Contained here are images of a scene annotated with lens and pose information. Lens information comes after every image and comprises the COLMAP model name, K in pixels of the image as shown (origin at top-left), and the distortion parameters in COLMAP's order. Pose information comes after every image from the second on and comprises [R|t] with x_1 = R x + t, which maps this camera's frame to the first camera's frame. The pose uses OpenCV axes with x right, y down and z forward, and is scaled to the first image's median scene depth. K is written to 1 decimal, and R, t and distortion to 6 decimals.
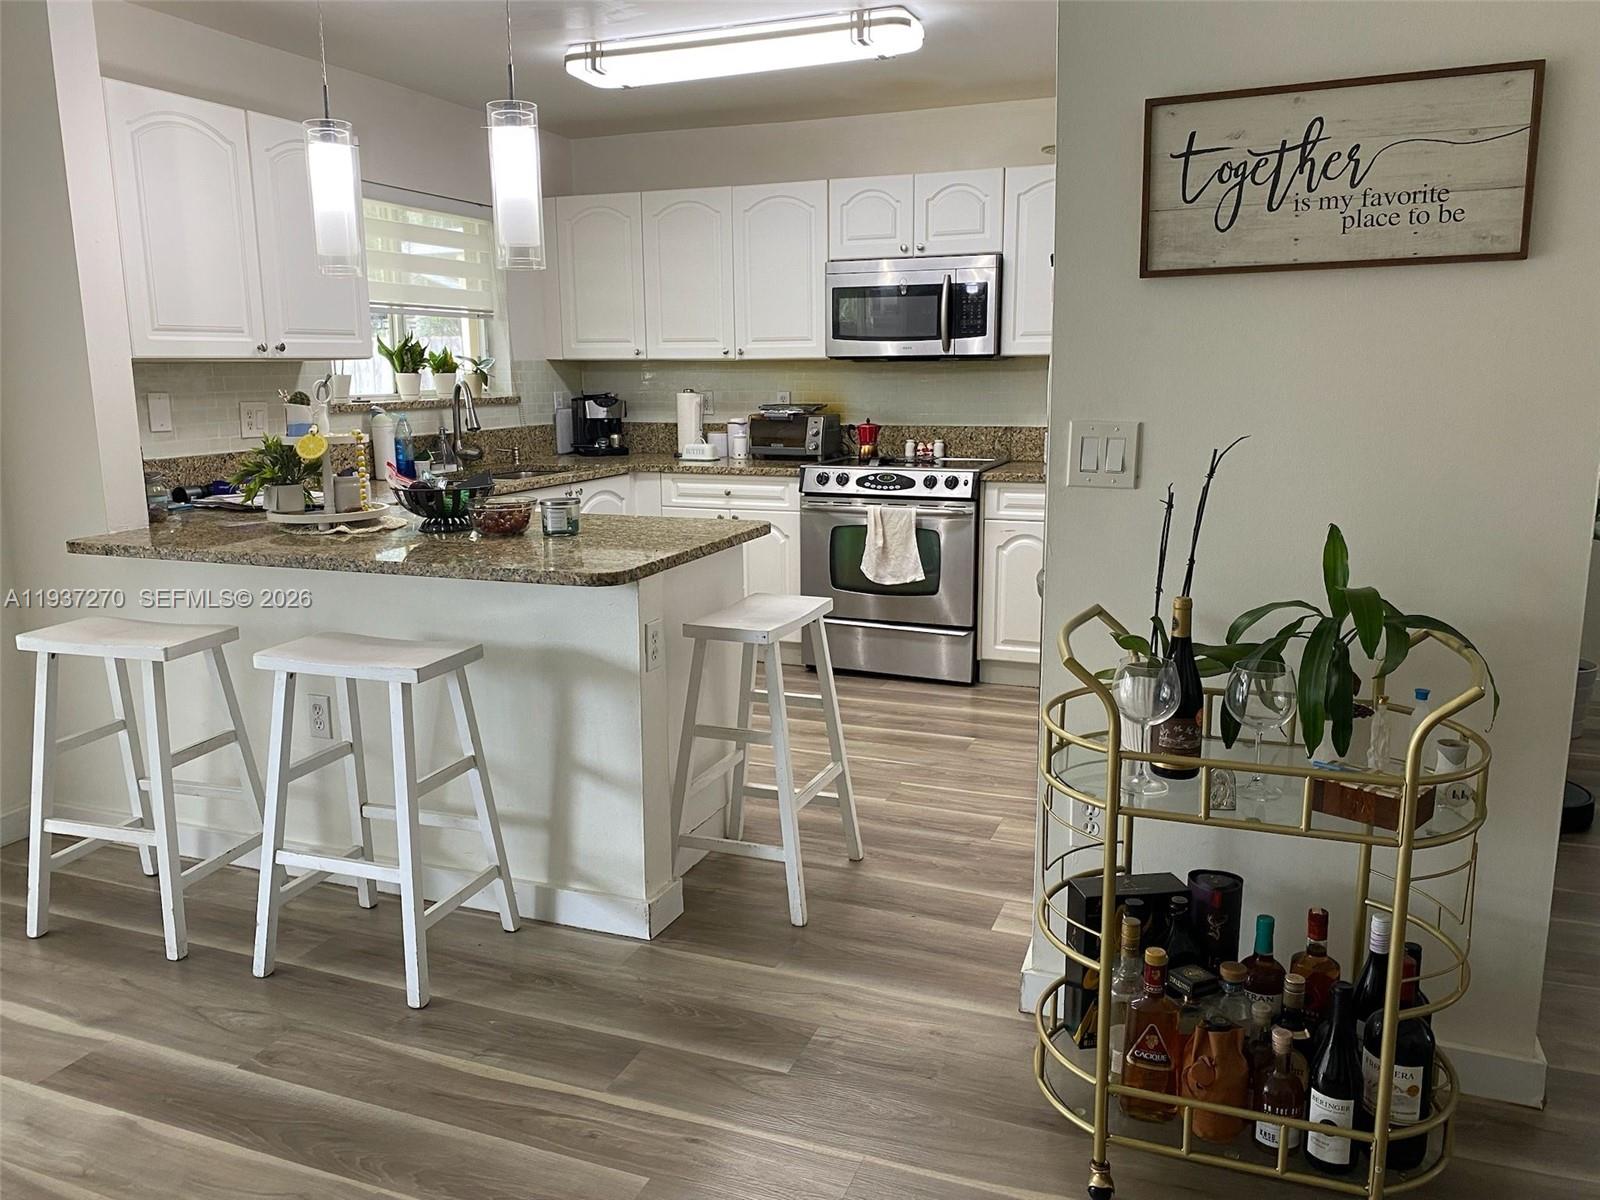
lens RADIAL K [[1192.7, 0, 800.0], [0, 1192.7, 600.0], [0, 0, 1]] dist [0.060106, -0.084270]
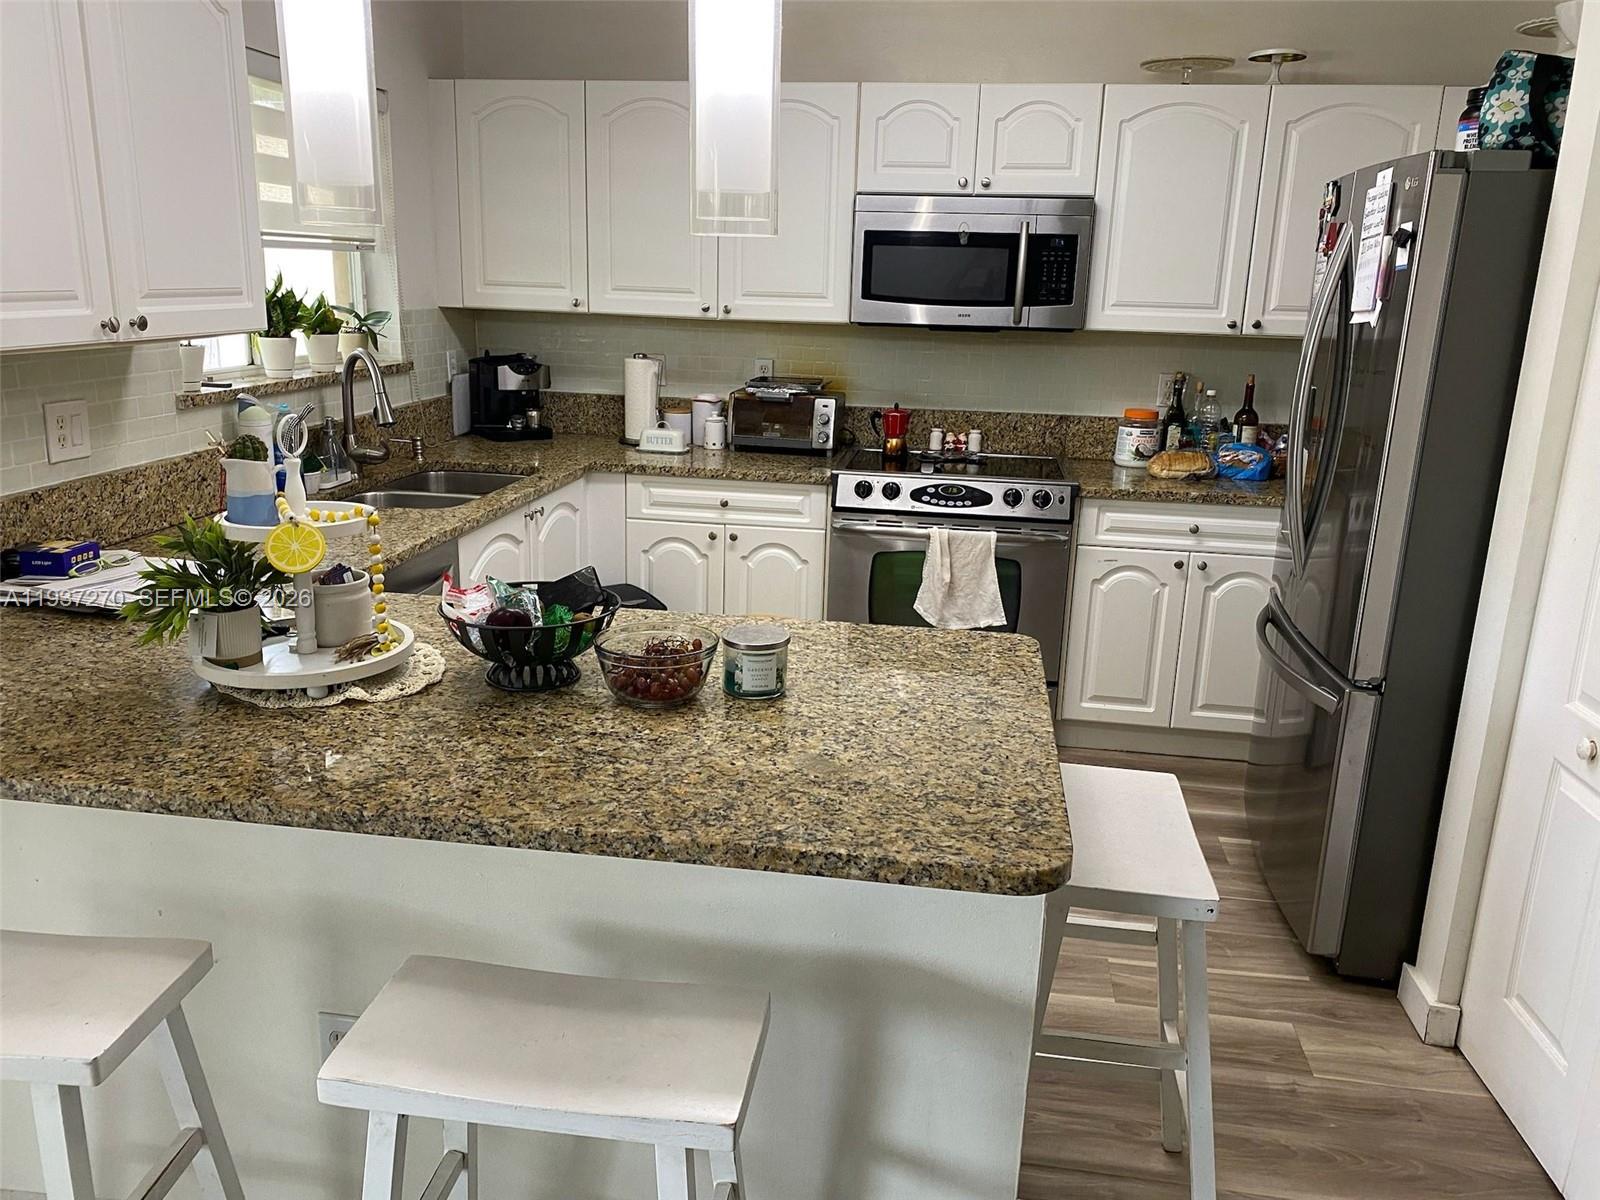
lens RADIAL K [[1205.7, 0, 800.0], [0, 1205.7, 600.0], [0, 0, 1]] dist [0.047440, -0.084375]
pose [[0.975372, -0.022951, 0.219368, -0.188790], [0.007051, 0.997308, 0.072992, -0.087727], [-0.220452, -0.069648, 0.972908, 0.261698]]
